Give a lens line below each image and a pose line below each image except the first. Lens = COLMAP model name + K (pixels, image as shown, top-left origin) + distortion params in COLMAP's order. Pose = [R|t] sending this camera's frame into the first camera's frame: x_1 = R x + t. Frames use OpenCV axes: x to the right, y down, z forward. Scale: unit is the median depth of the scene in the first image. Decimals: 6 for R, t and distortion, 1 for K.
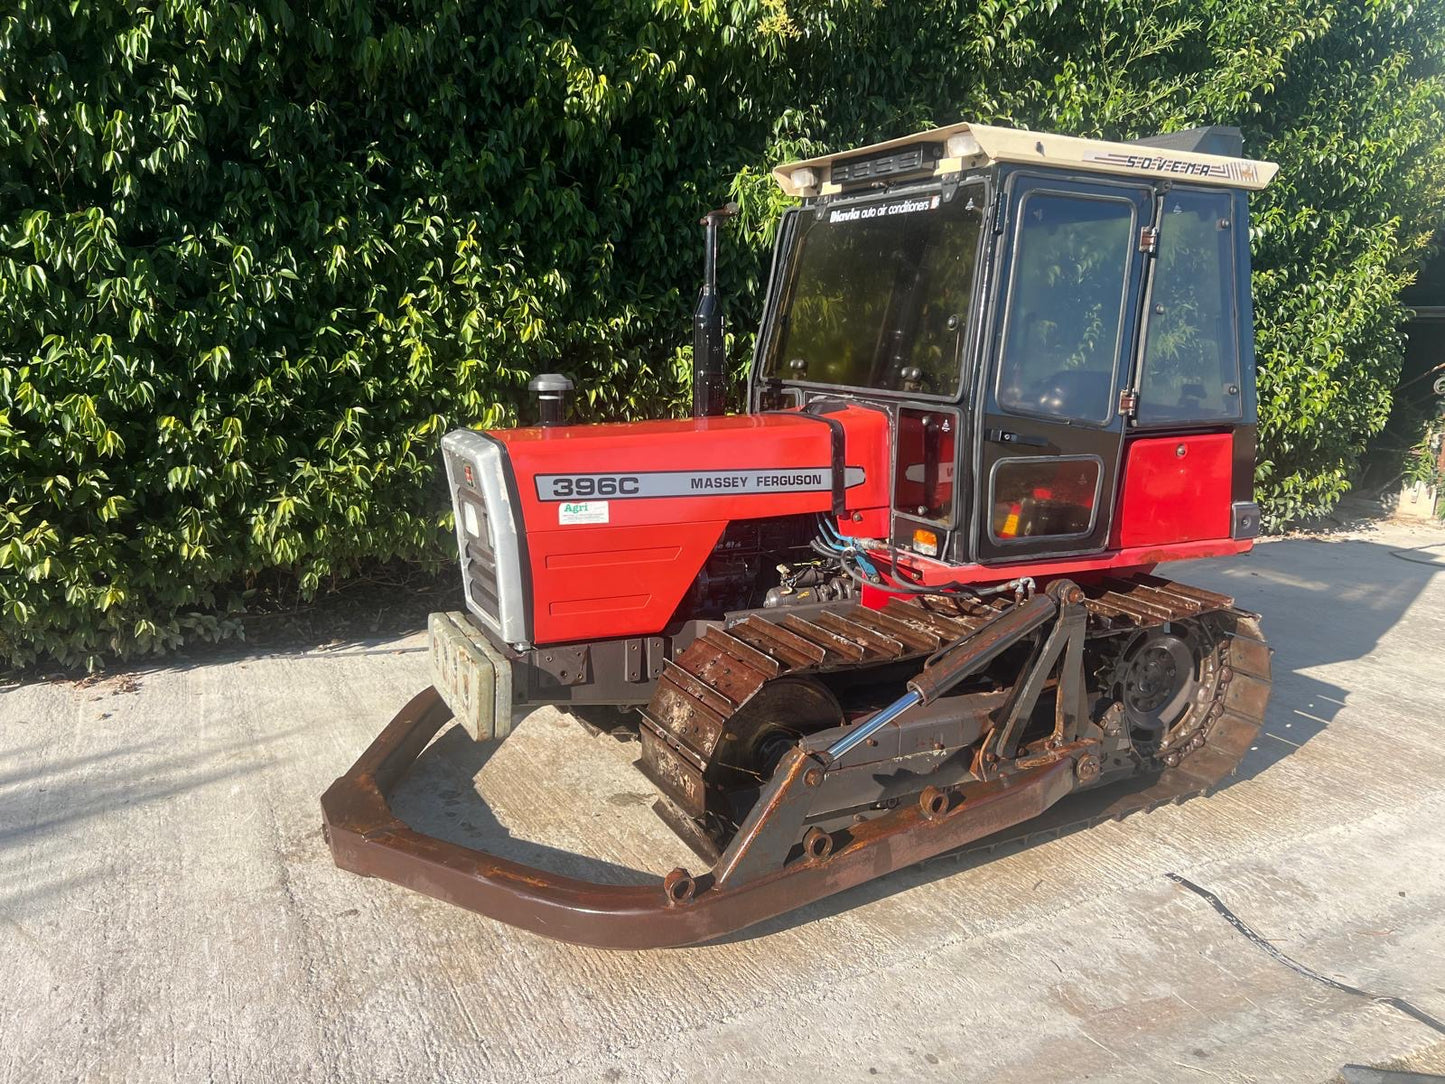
lens RADIAL K [[1096.2, 0, 722.5], [0, 1096.2, 542.0], [0, 0, 1]] dist [0.029933, -0.003380]
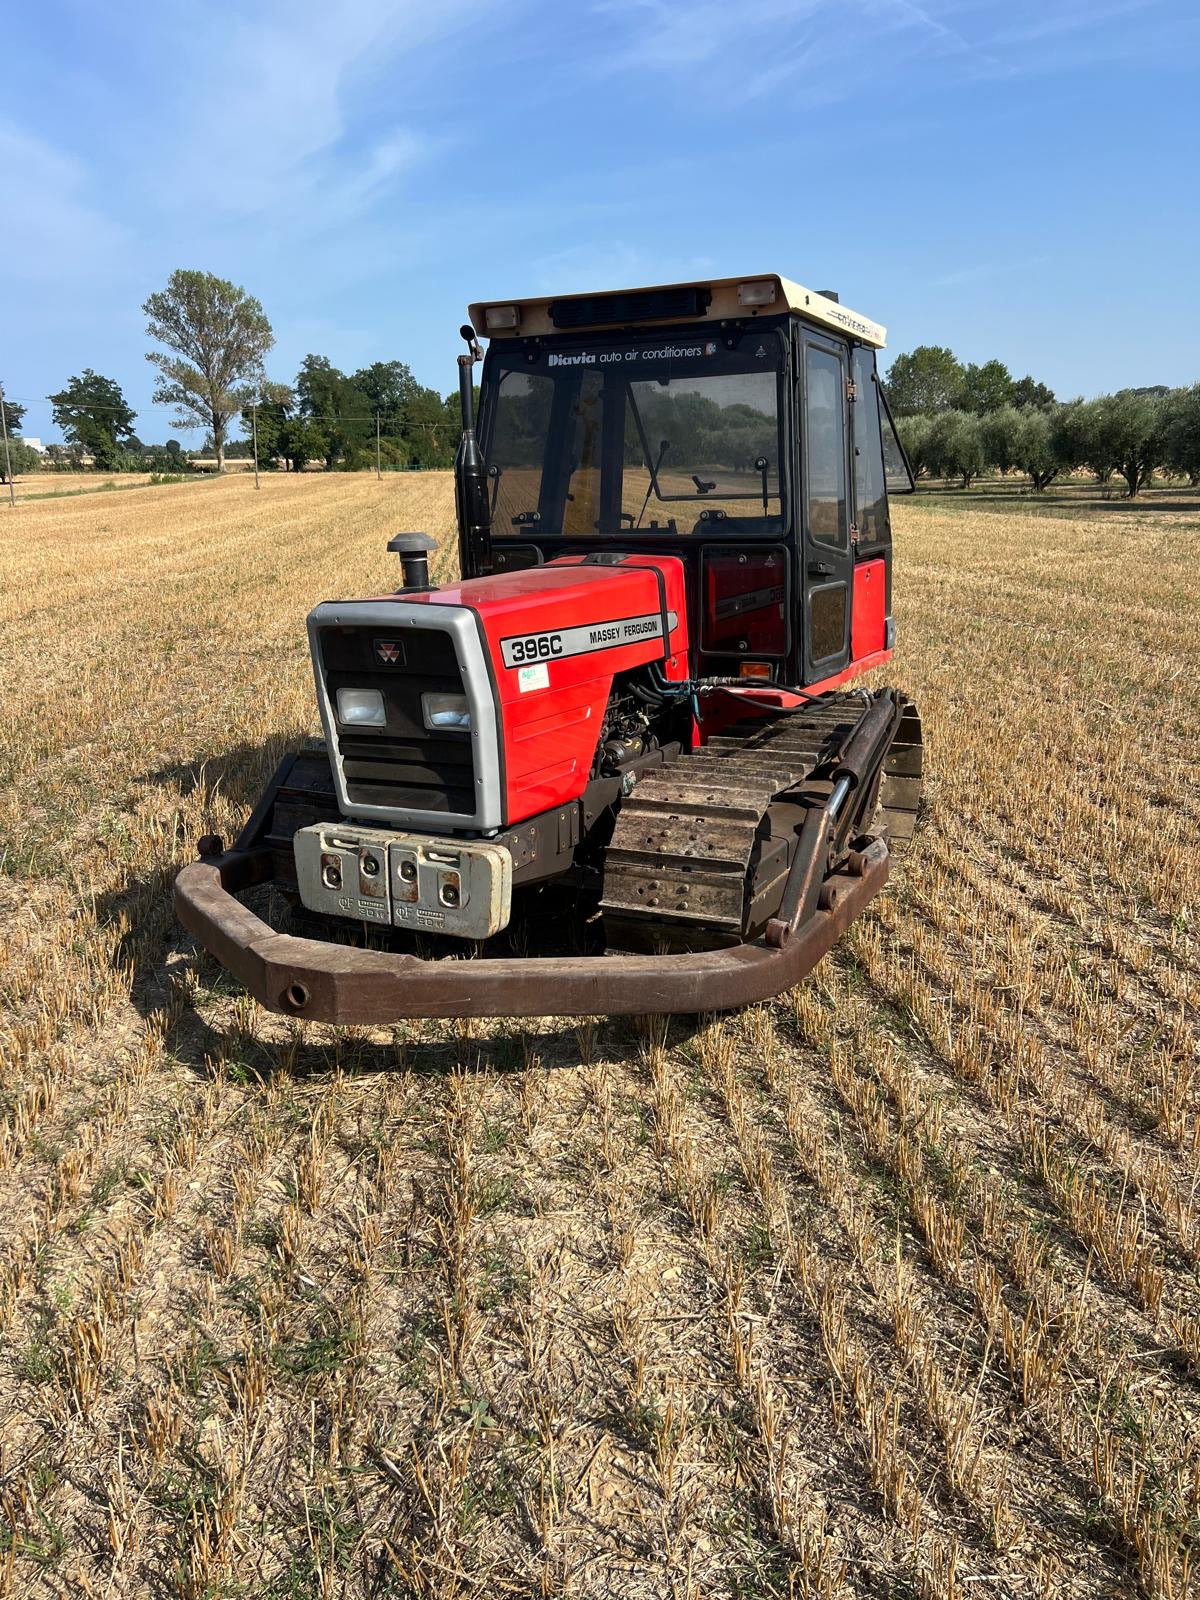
lens RADIAL K [[1215.1, 0, 600.0], [0, 1215.1, 800.0], [0, 0, 1]] dist [0.009040, 0.001007]
pose [[0.800341, -0.174986, 0.573440, -0.656660], [0.146975, 0.984538, 0.095302, -0.013895], [-0.581251, 0.008008, 0.813685, 0.132583]]
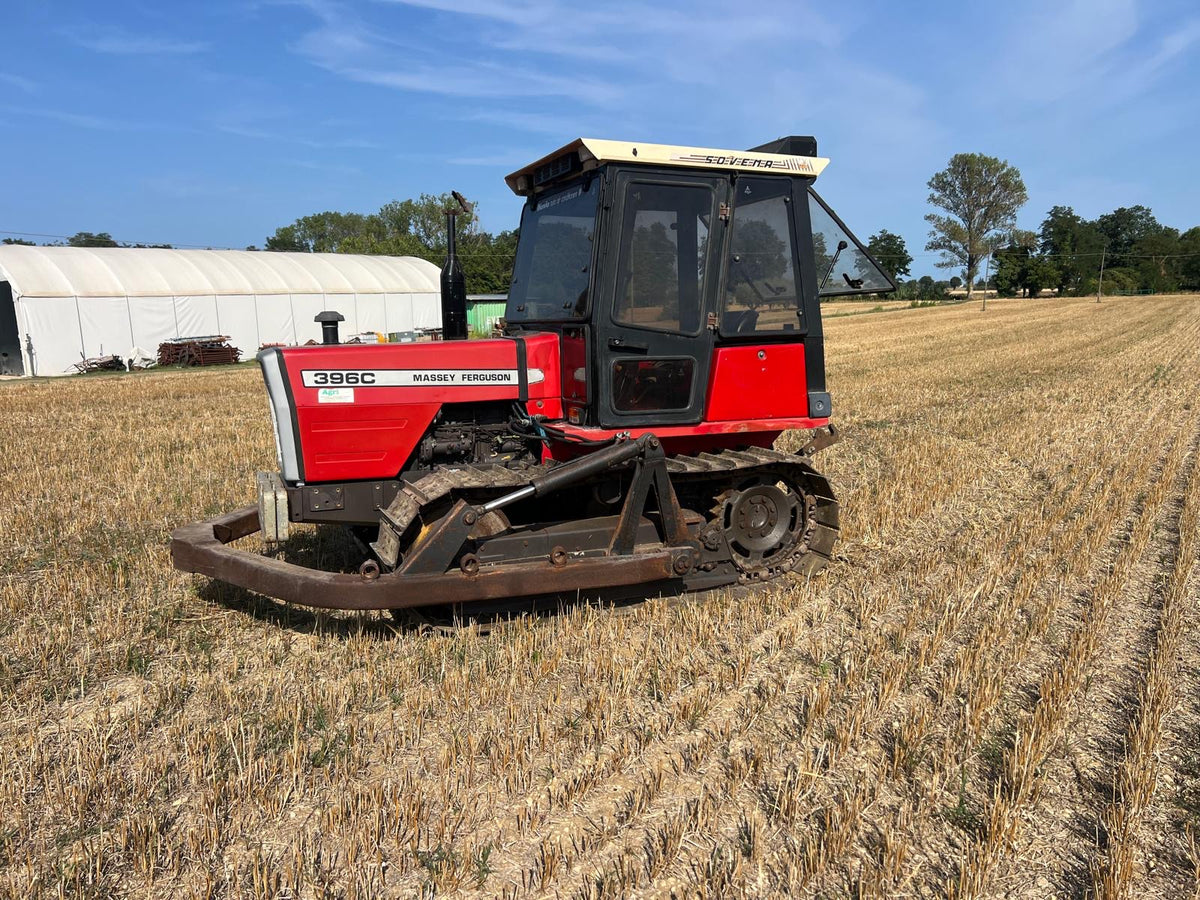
lens RADIAL K [[910.4, 0, 600.0], [0, 910.4, 450.0], [0, 0, 1]] dist [0.029933, -0.003380]
pose [[0.996104, -0.014348, -0.087009, 0.337044], [0.008758, 0.997893, -0.064284, 0.129383], [0.087748, 0.063272, 0.994131, -0.222330]]
